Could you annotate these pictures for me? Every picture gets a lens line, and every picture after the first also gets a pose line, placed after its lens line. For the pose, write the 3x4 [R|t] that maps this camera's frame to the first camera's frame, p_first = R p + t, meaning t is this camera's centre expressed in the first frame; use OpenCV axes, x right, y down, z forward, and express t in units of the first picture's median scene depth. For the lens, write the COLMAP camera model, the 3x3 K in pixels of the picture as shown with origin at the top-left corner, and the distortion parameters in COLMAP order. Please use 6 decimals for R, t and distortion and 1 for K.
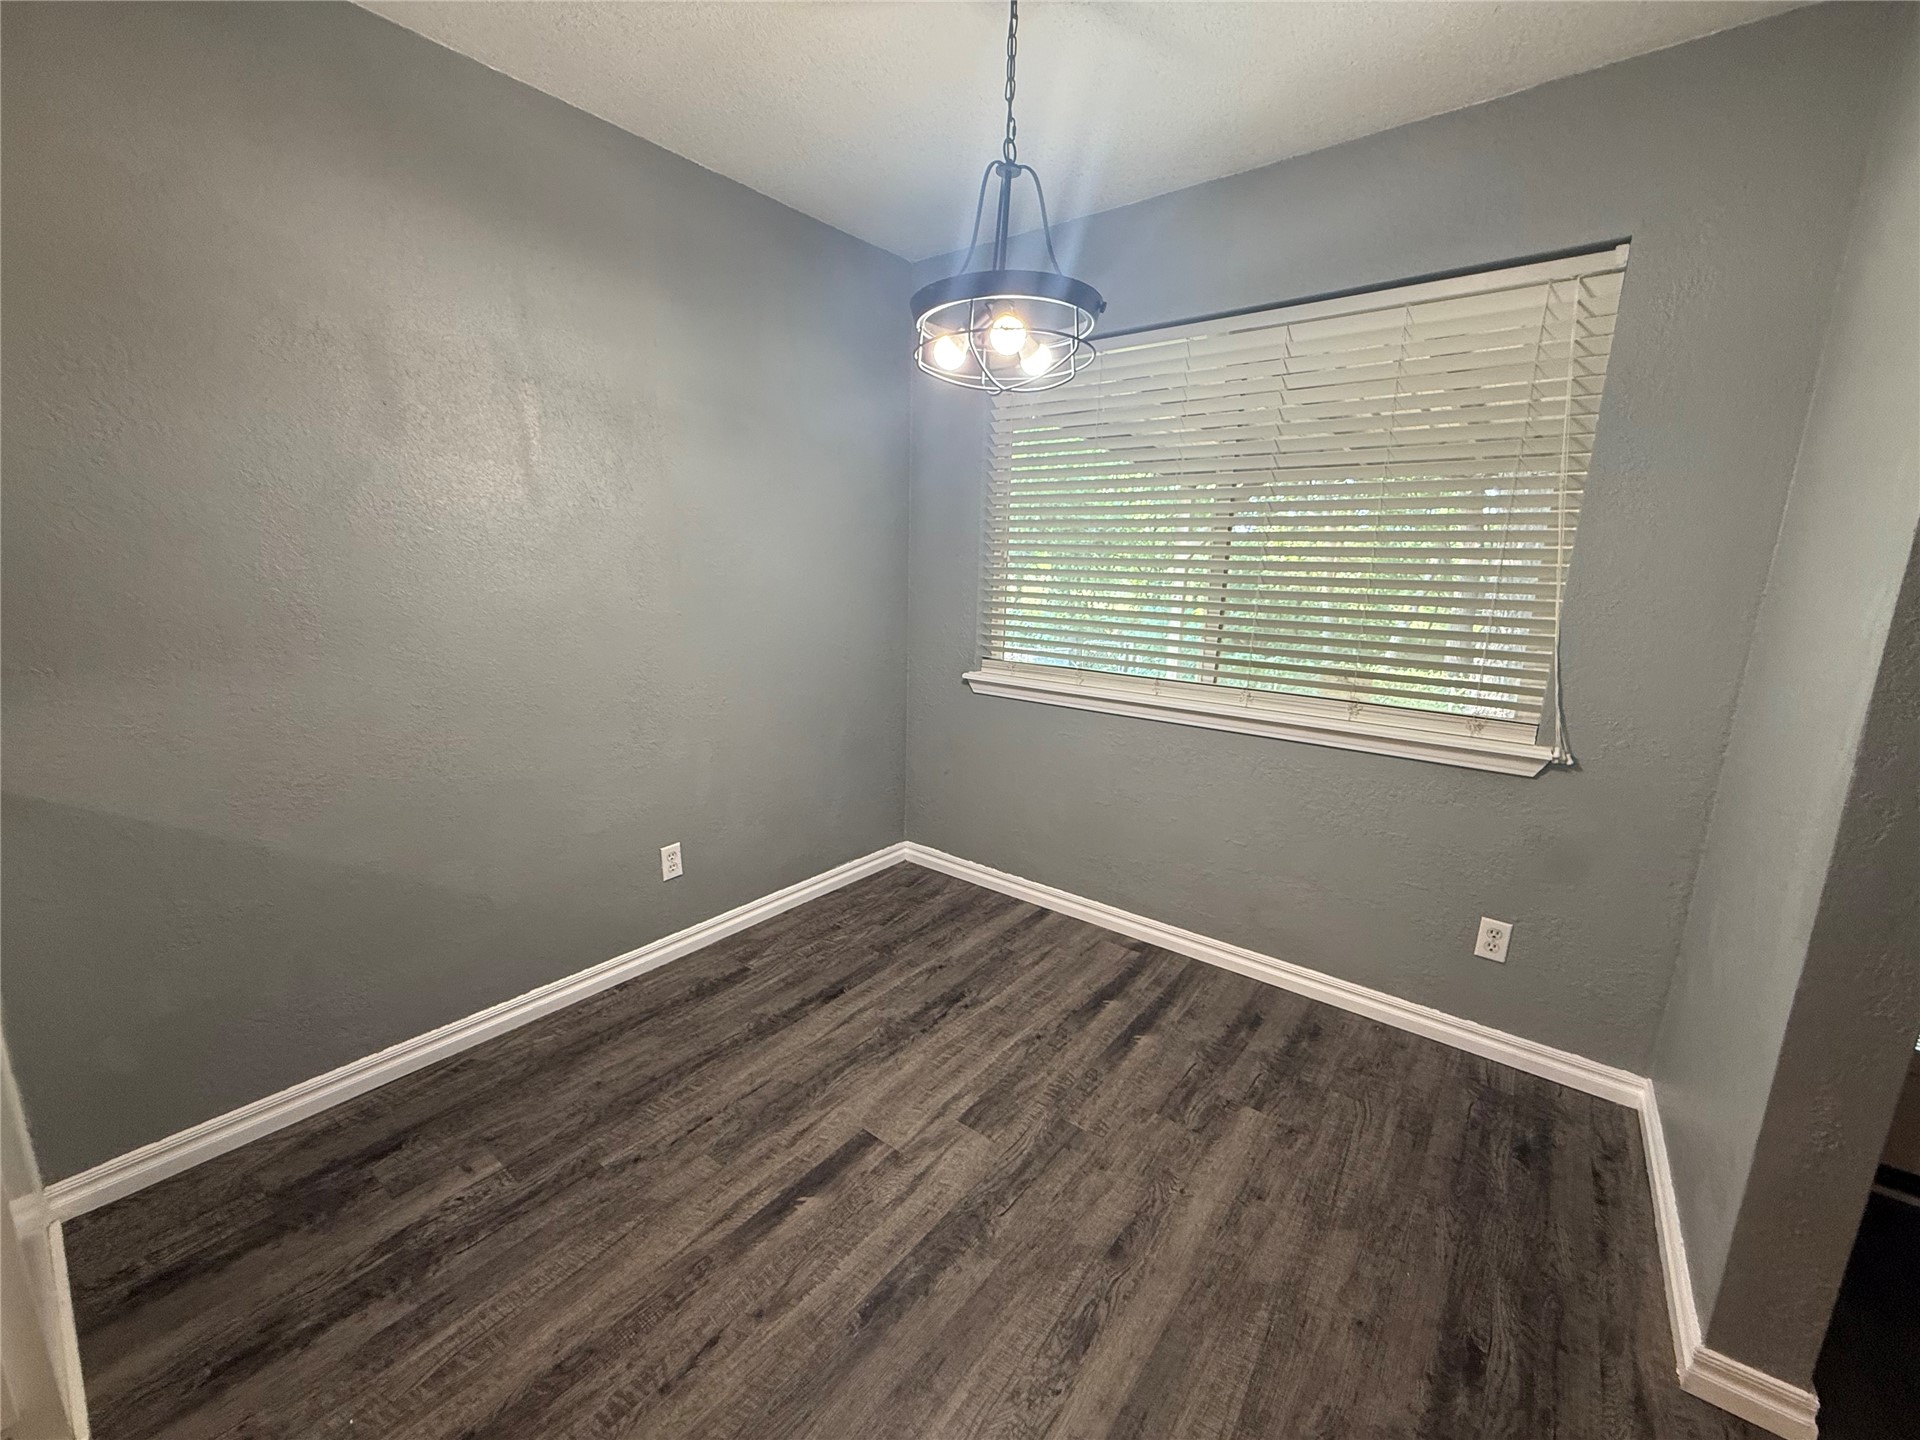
lens RADIAL K [[765.9, 0, 952.9], [0, 765.9, 720.3], [0, 0, 1]] dist [-0.001953, 0.000432]
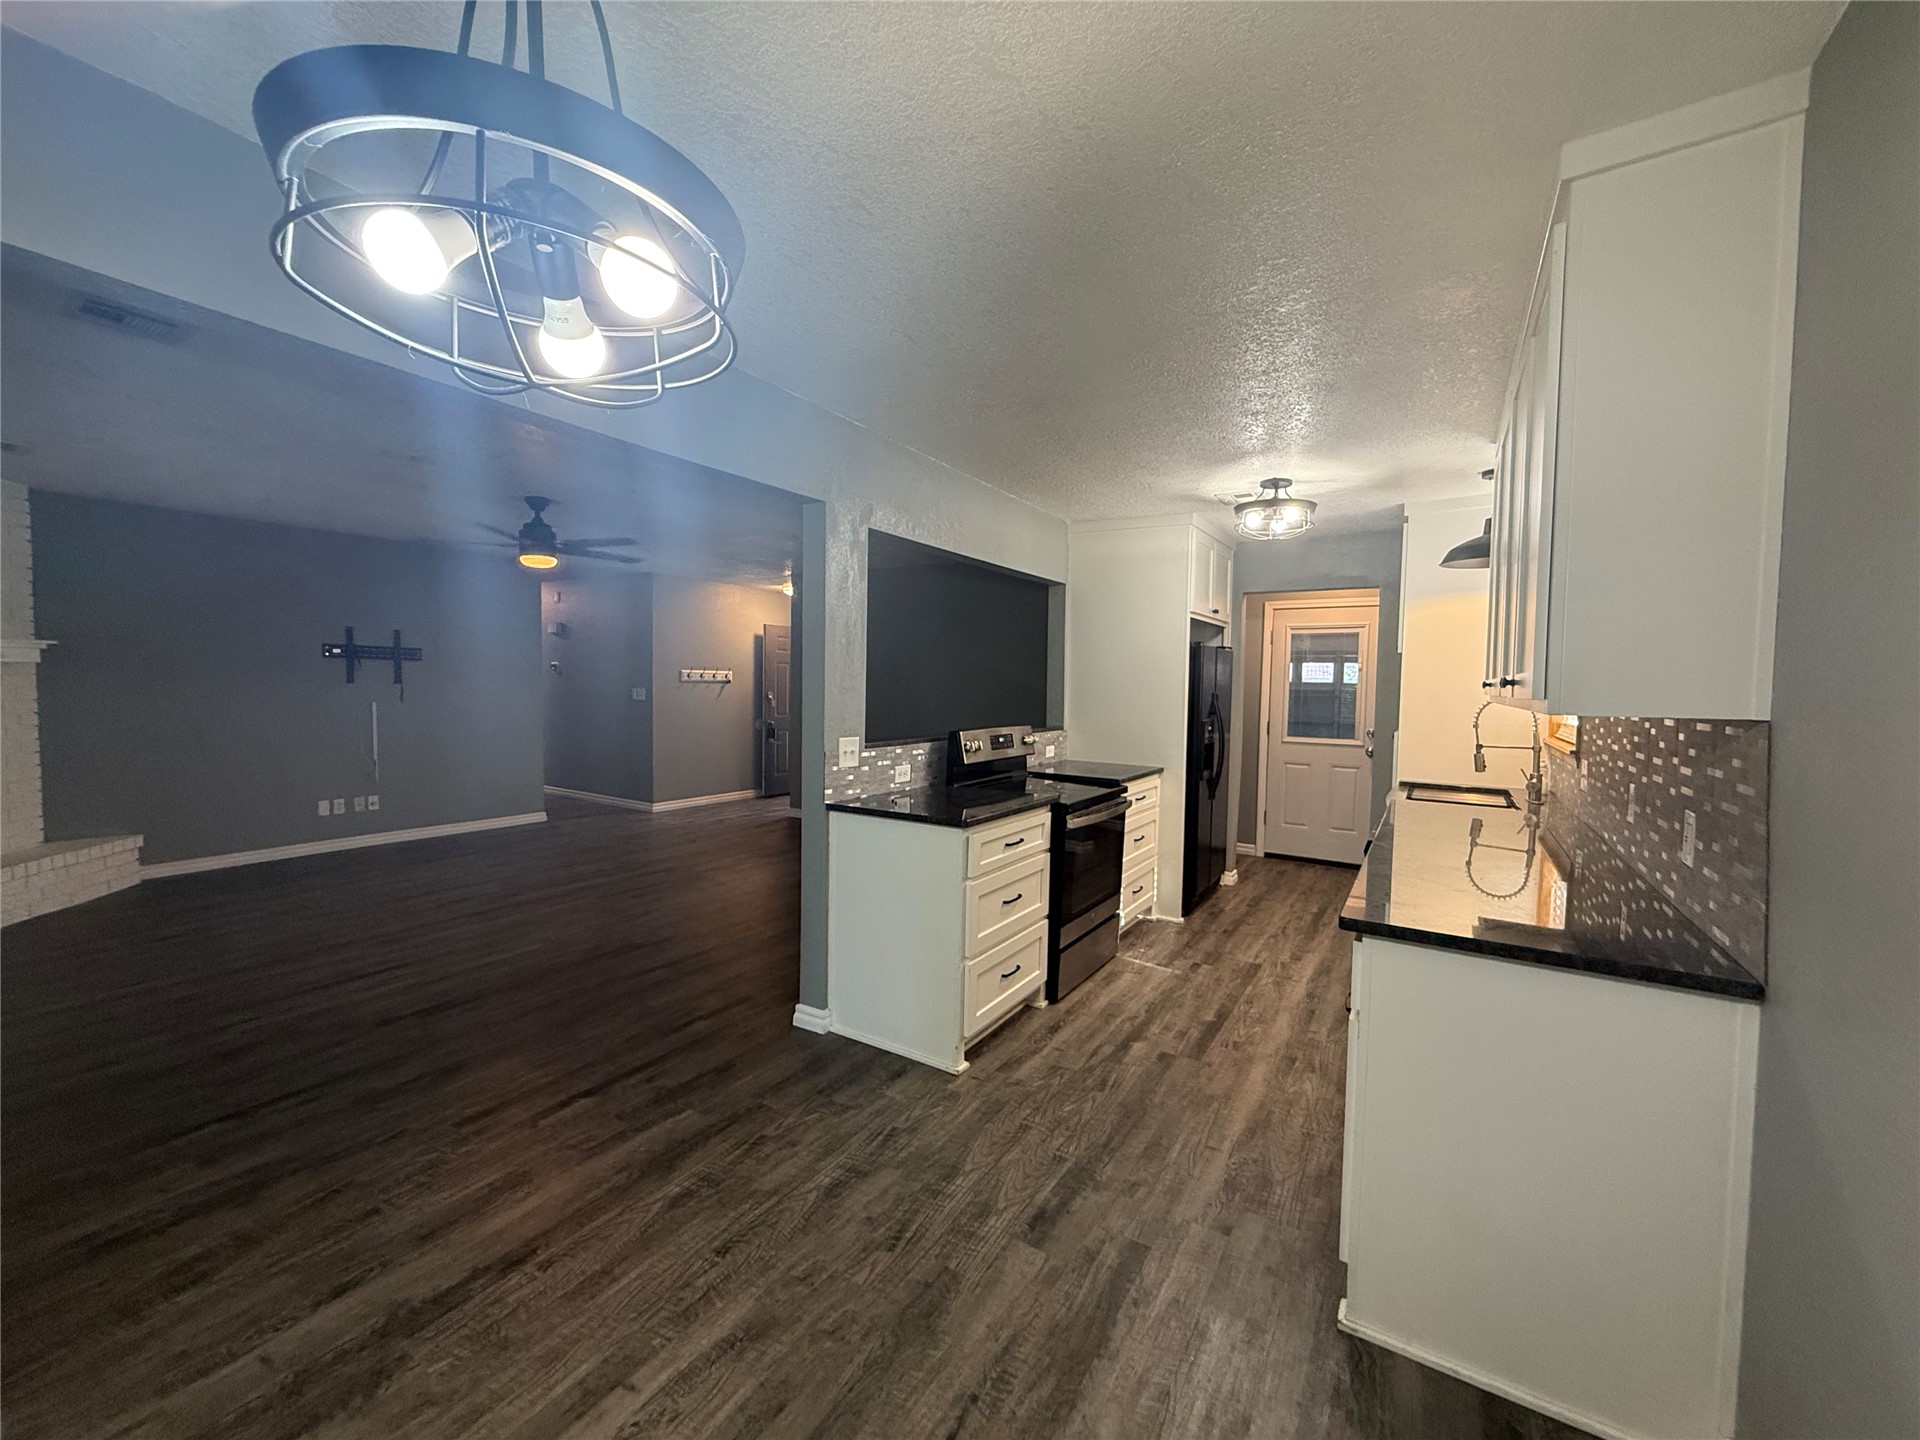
lens RADIAL K [[765.9, 0, 953.0], [0, 765.9, 722.1], [0, 0, 1]] dist [-0.001953, 0.000432]
pose [[-0.993541, -0.034296, -0.108171, -0.123486], [-0.060858, 0.965596, 0.252824, -0.315759], [0.095778, 0.257773, -0.961446, 1.307280]]
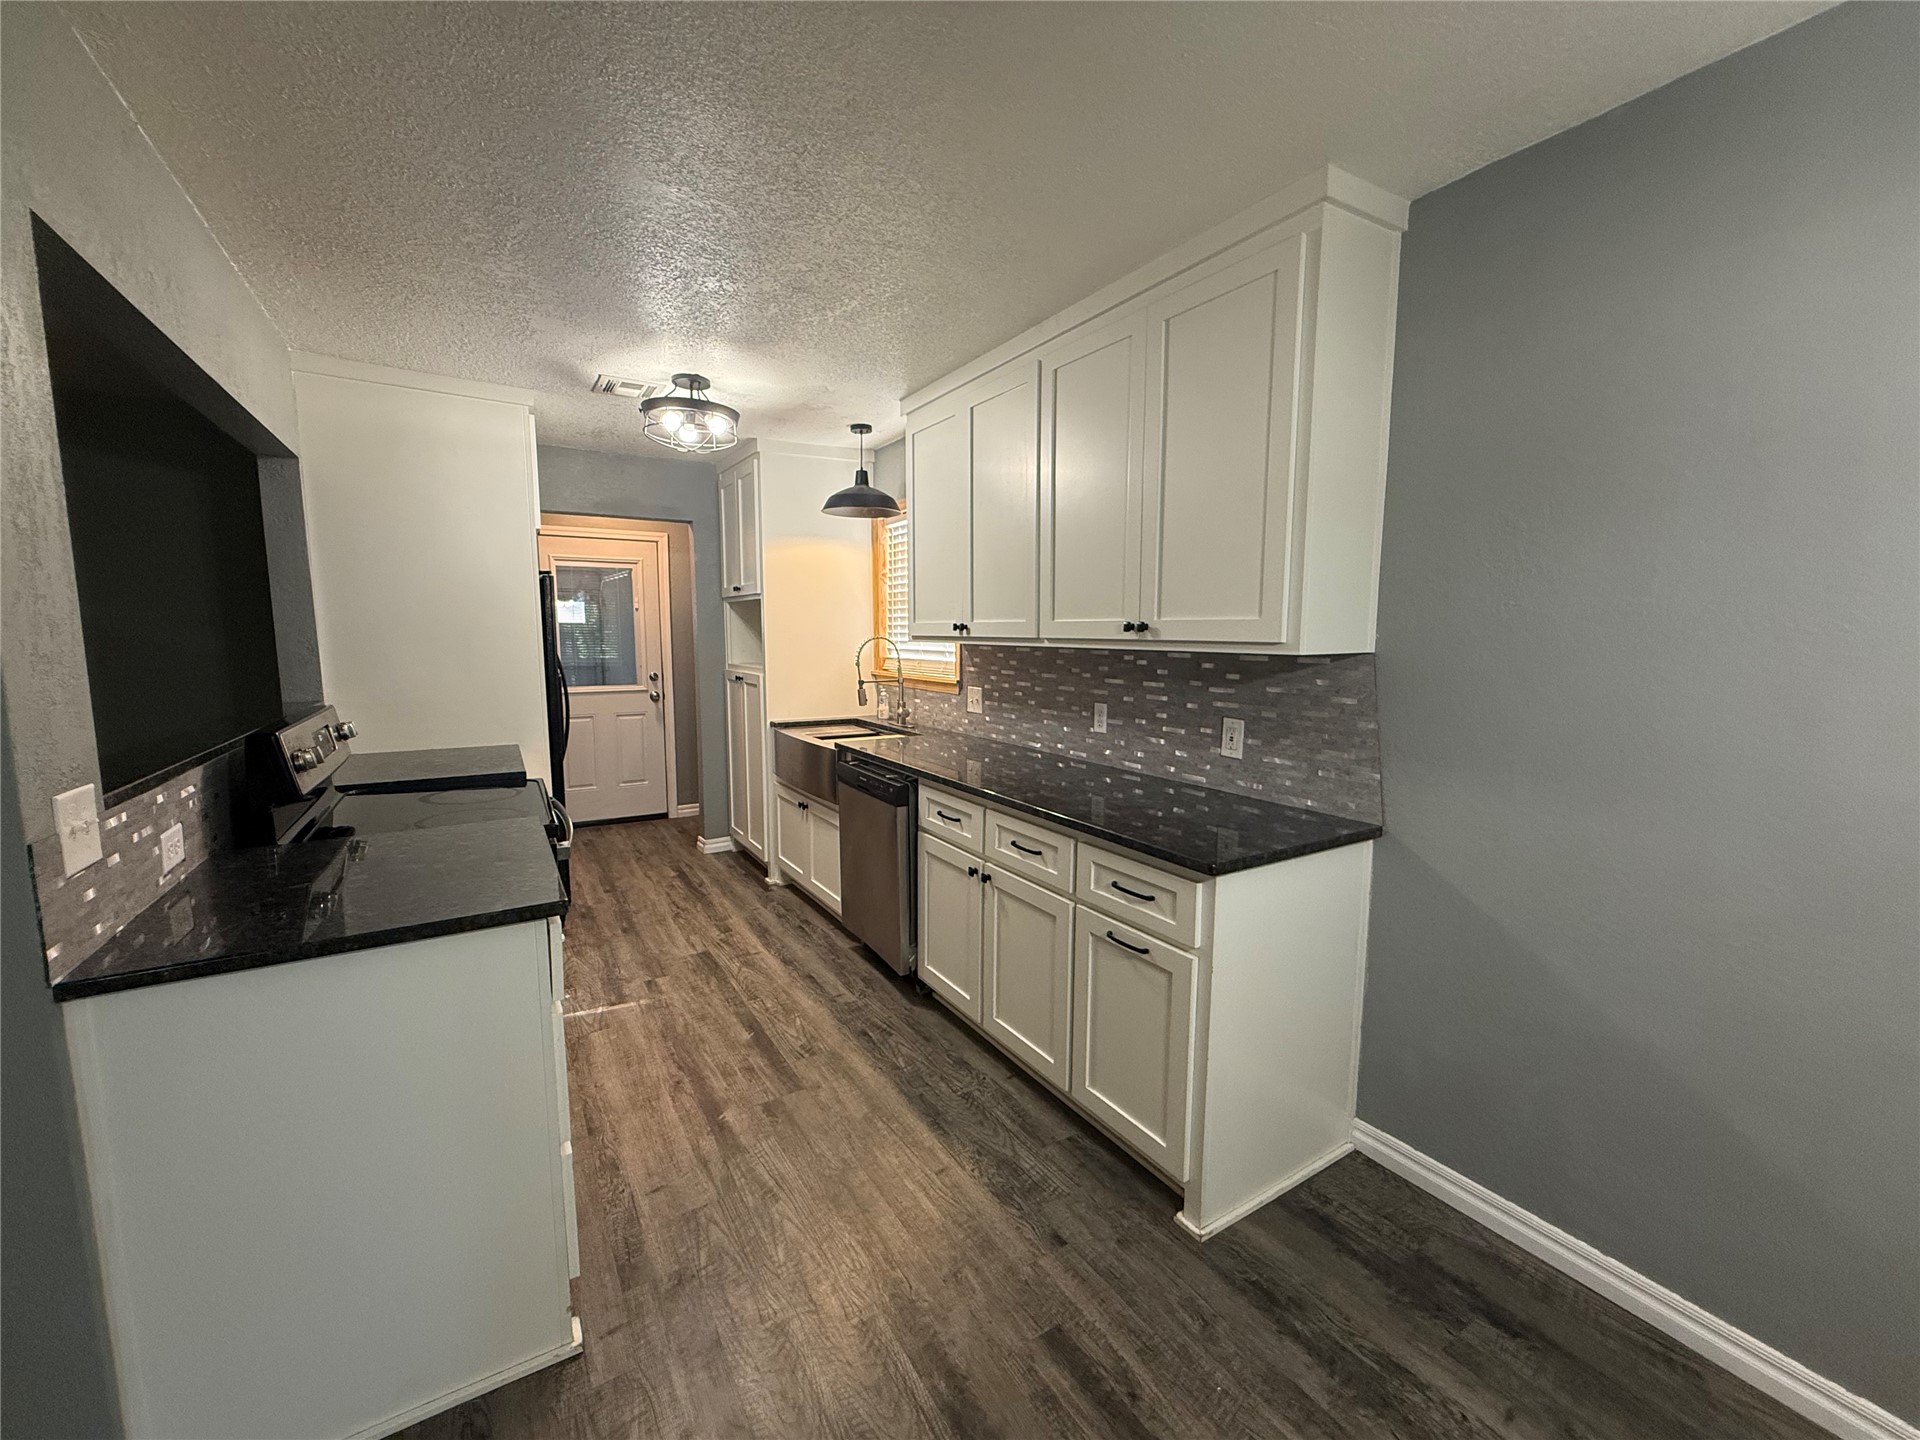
lens RADIAL K [[765.9, 0, 953.5], [0, 765.9, 721.2], [0, 0, 1]] dist [-0.001953, 0.000432]
pose [[-0.343937, 0.087375, -0.934919, 0.261988], [-0.204422, 0.964813, 0.165371, -0.141579], [0.916471, 0.247995, -0.313974, 0.489004]]
